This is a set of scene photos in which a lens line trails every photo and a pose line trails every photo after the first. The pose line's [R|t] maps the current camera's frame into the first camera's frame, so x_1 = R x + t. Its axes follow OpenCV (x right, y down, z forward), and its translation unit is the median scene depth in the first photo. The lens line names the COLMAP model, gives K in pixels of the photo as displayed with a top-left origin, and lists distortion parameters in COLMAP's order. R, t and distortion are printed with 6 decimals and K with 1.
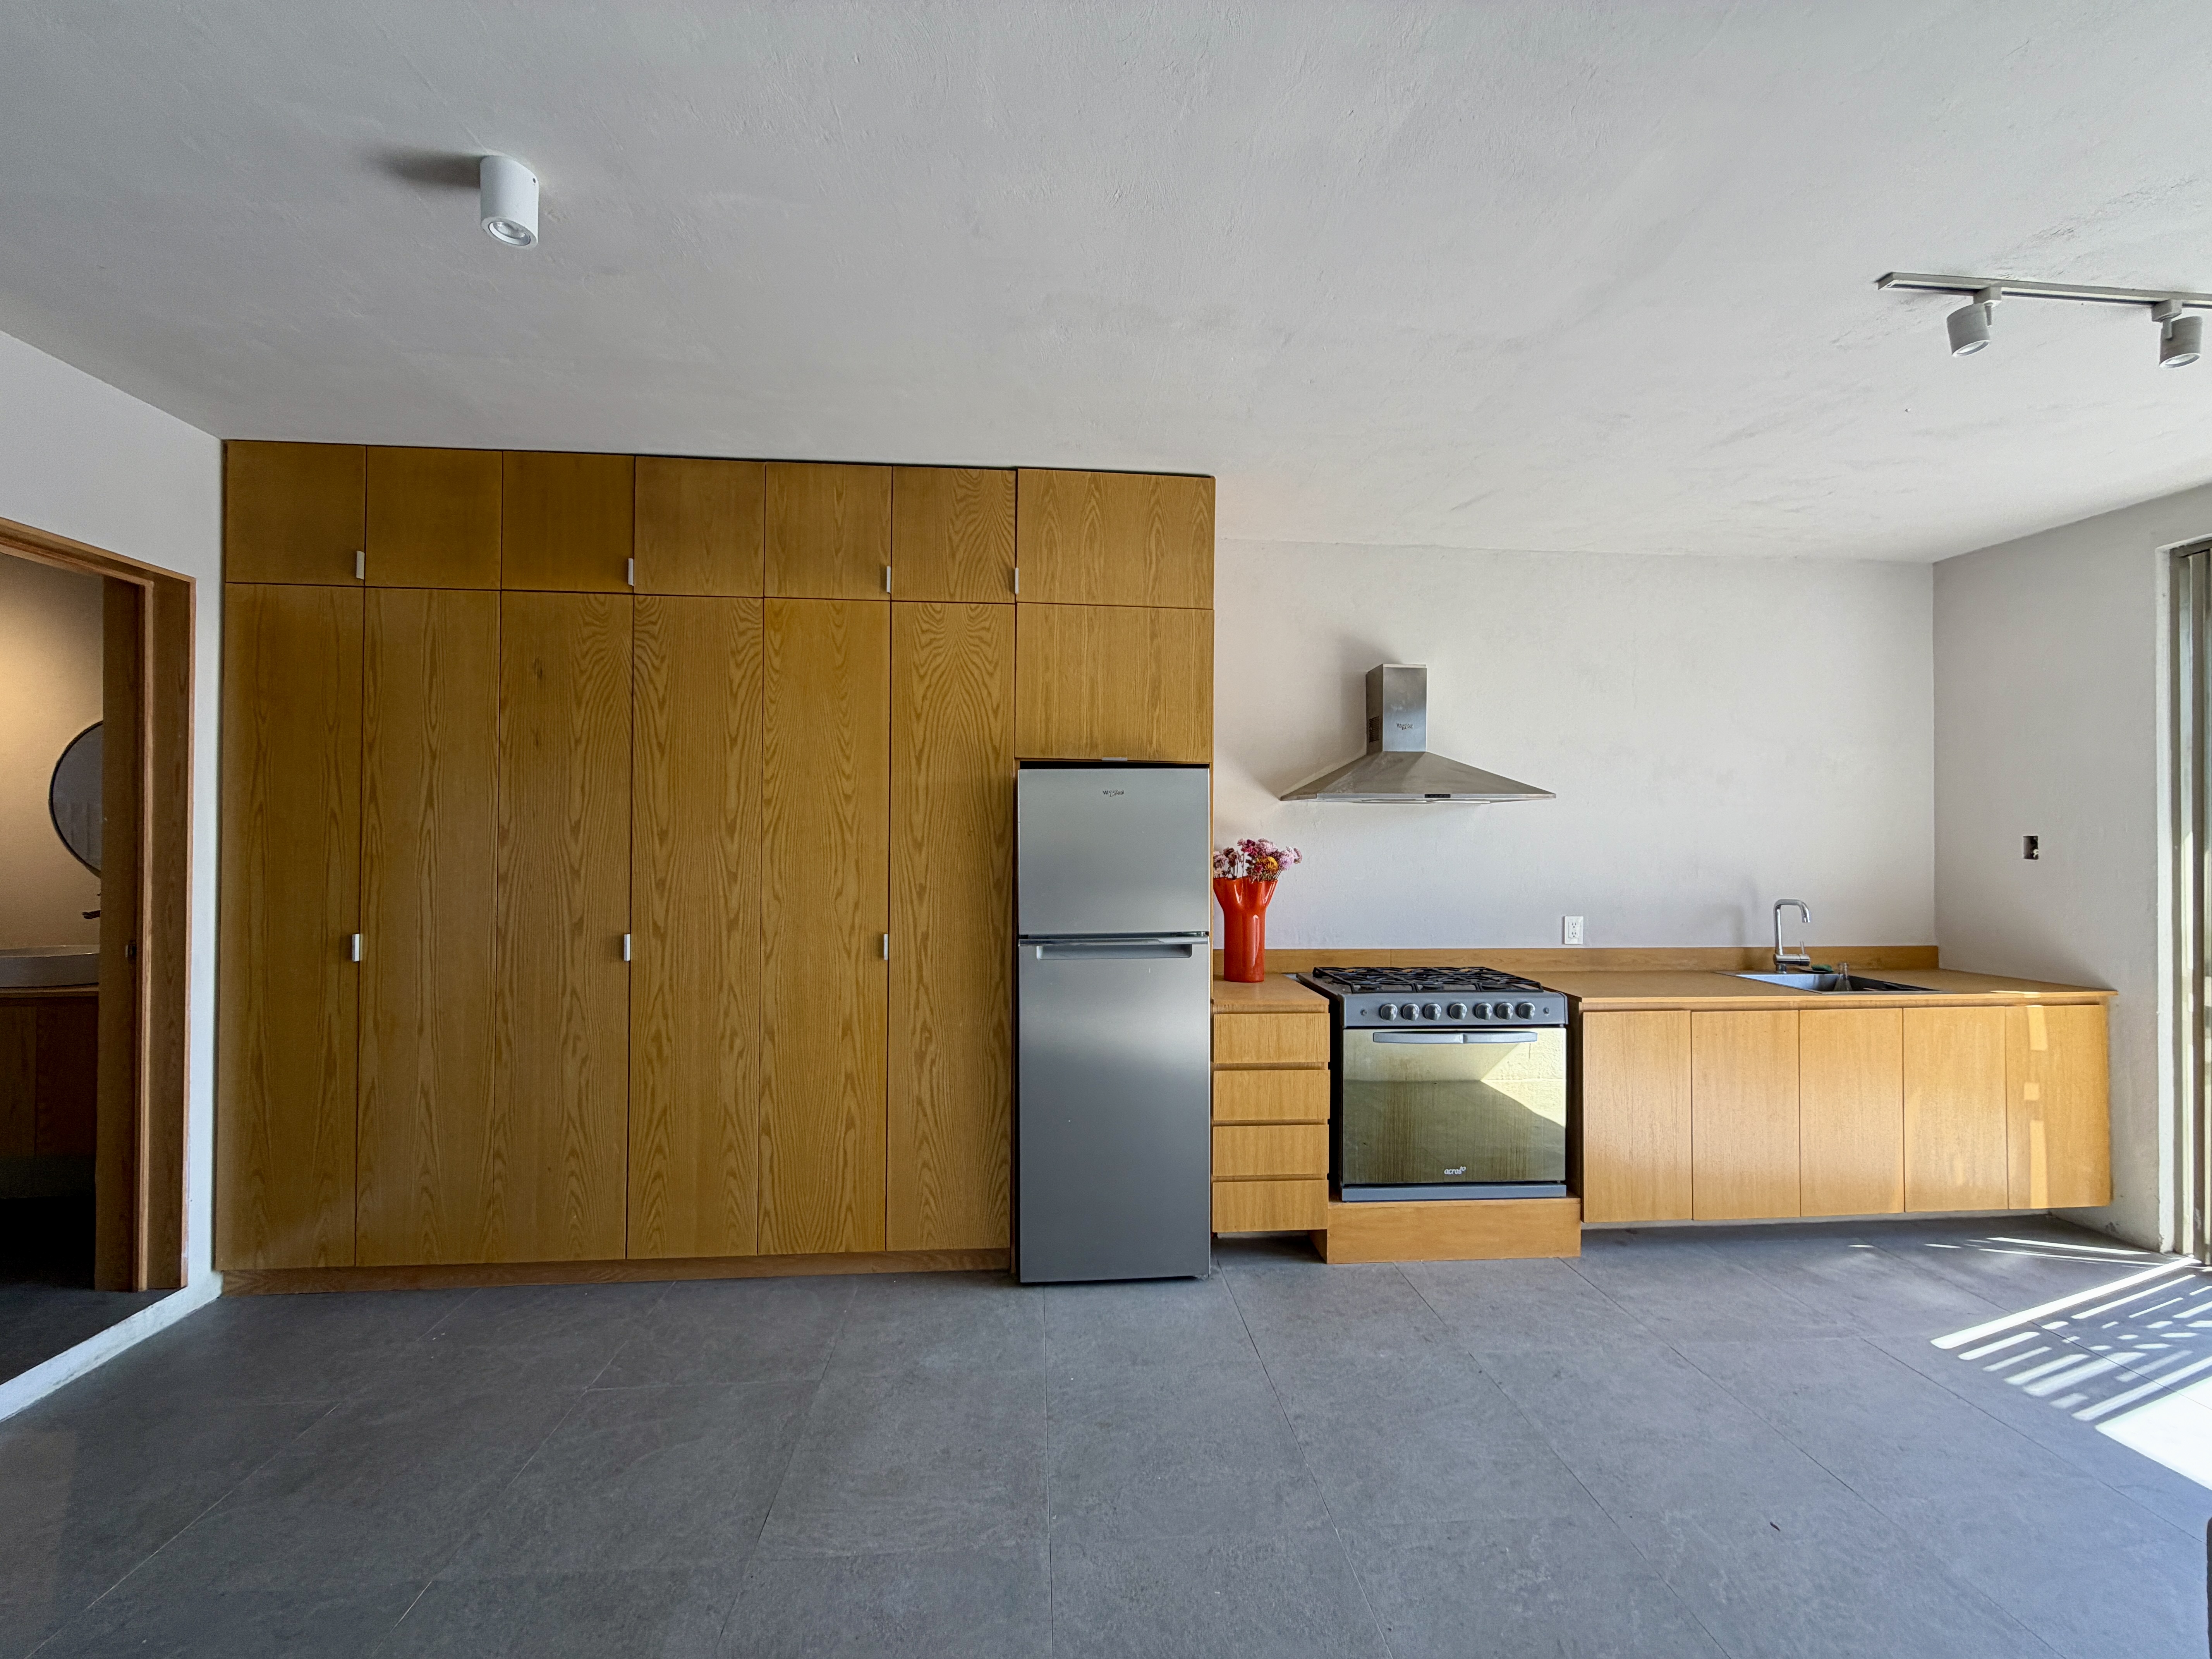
lens RADIAL K [[882.3, 0, 1106.0], [0, 882.3, 829.5], [0, 0, 1]] dist [-0.000401, -0.000151]
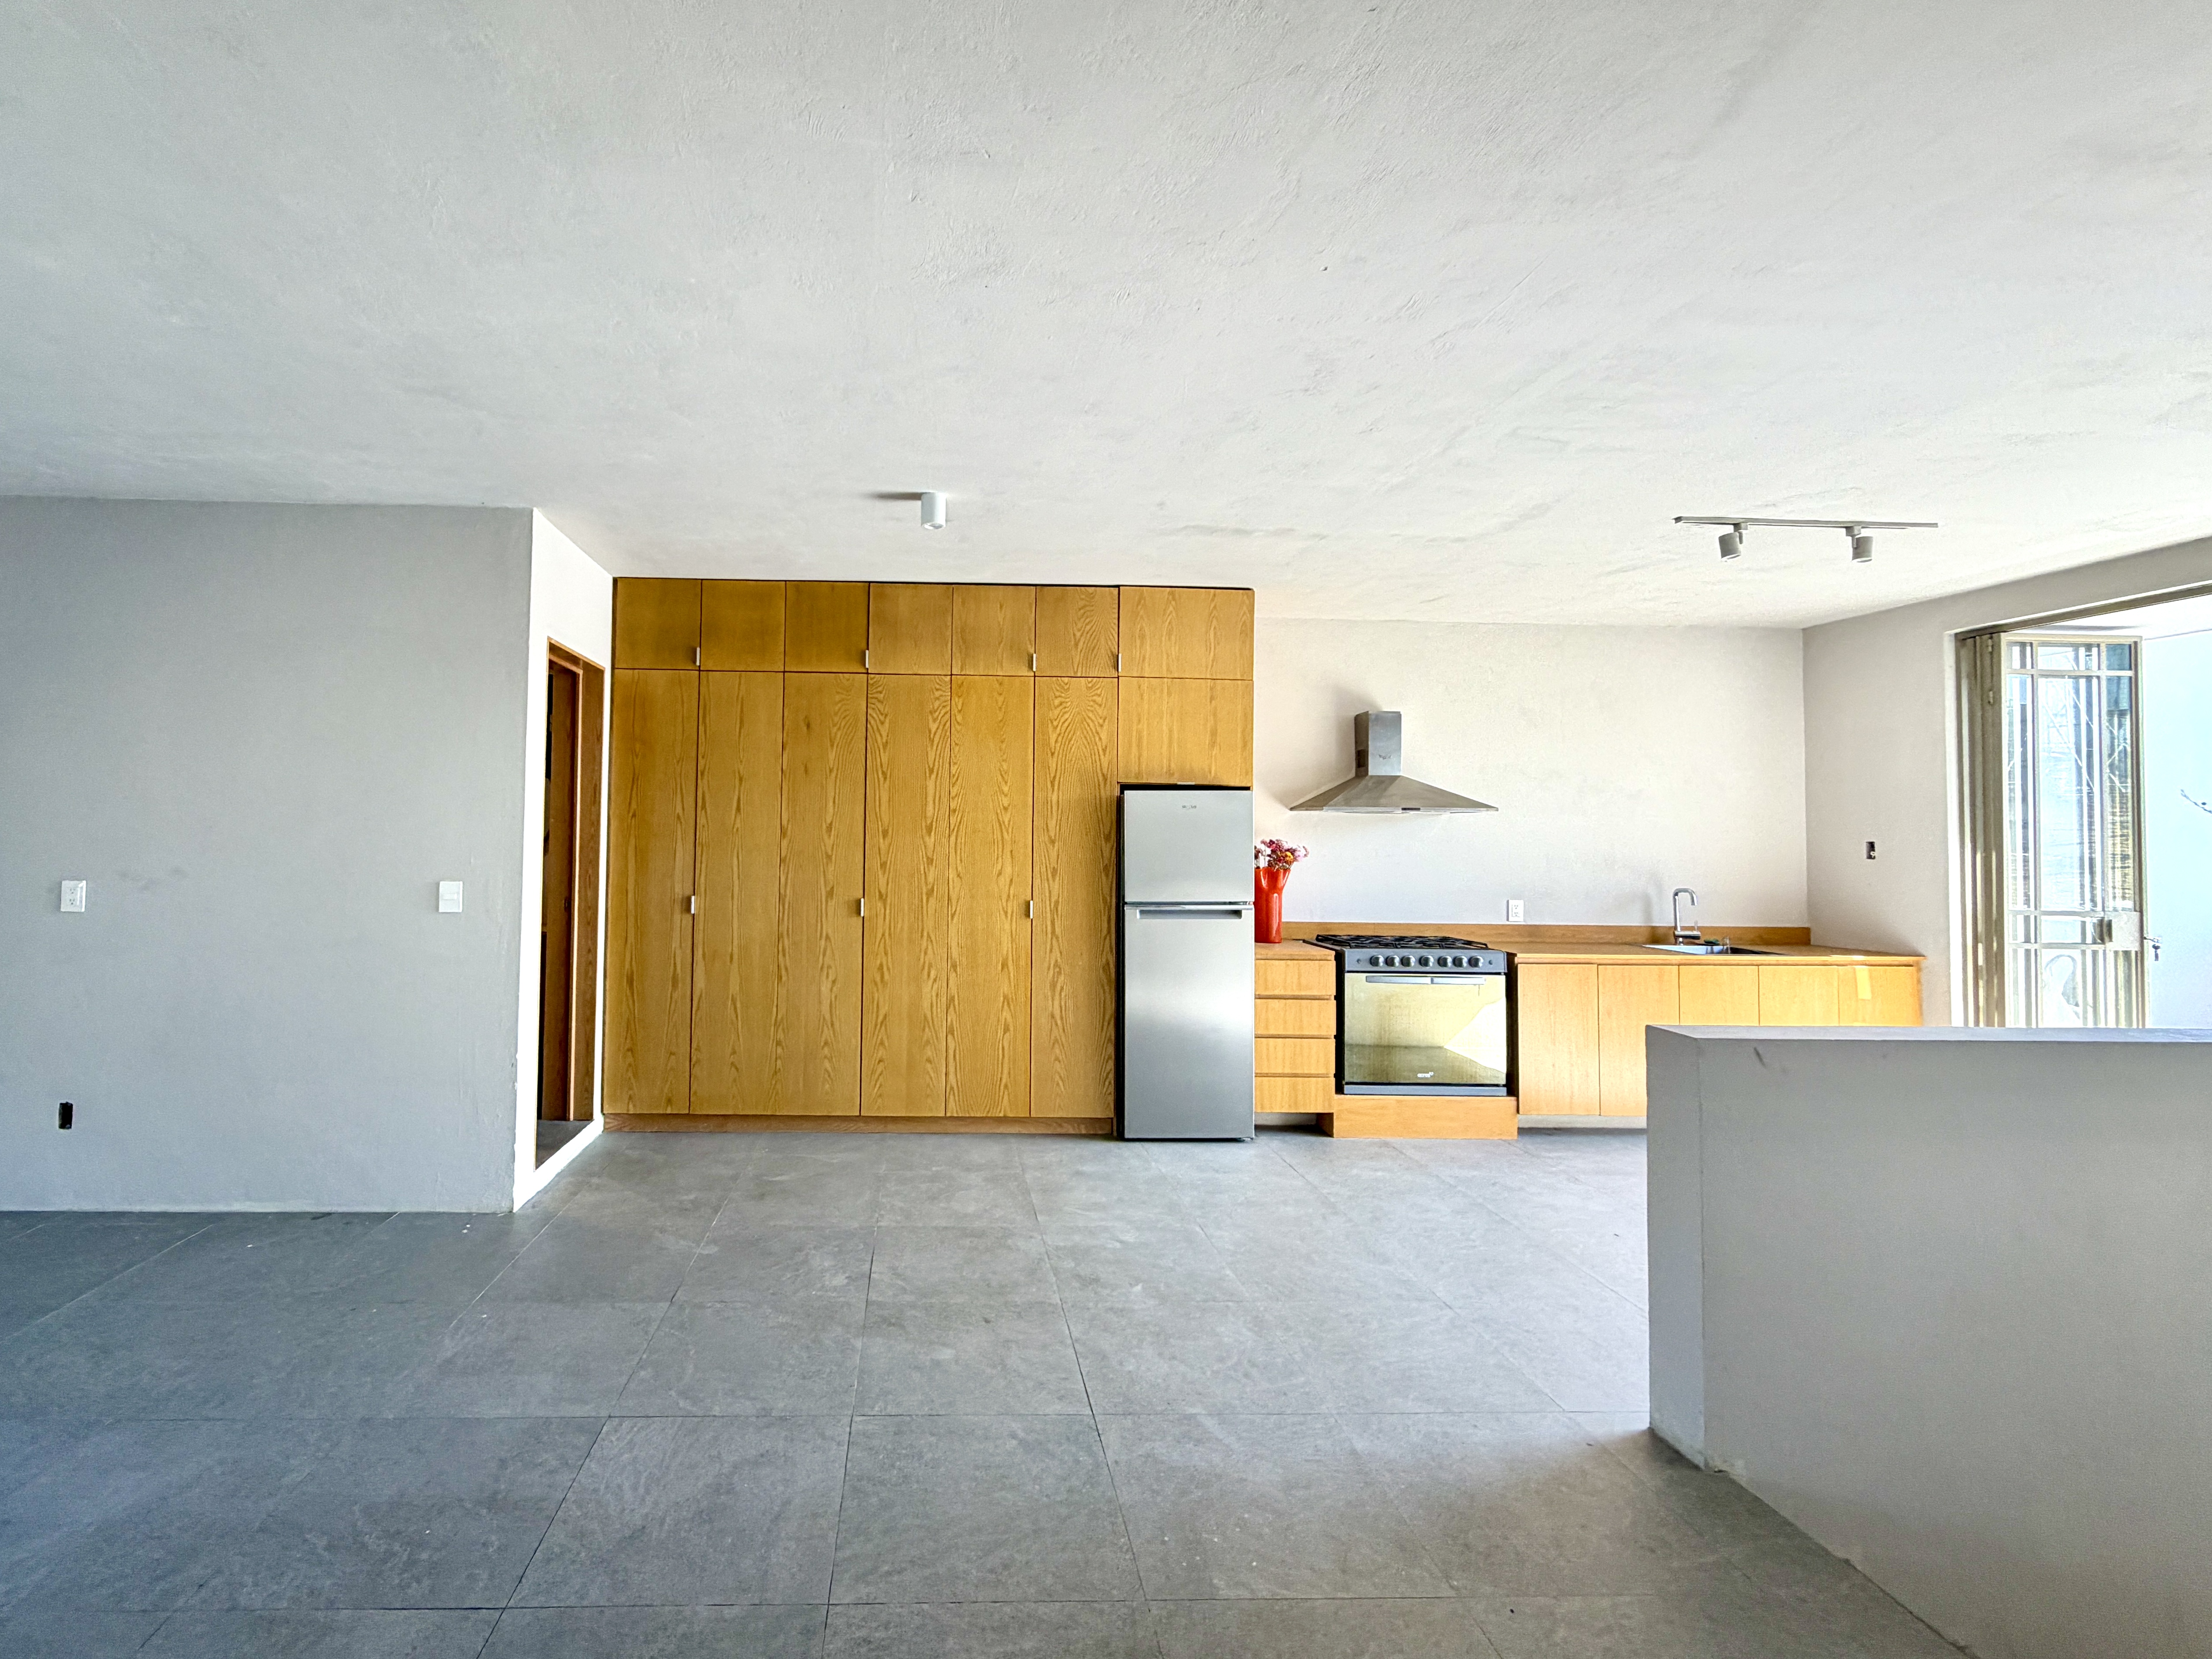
lens RADIAL K [[890.8, 0, 1010.4], [0, 890.8, 804.2], [0, 0, 1]] dist [-0.000872, -0.000069]
pose [[0.998526, 0.006519, -0.053889, -0.199377], [-0.008042, 0.999573, -0.028095, -0.000964], [0.053683, 0.028487, 0.998152, -0.485713]]
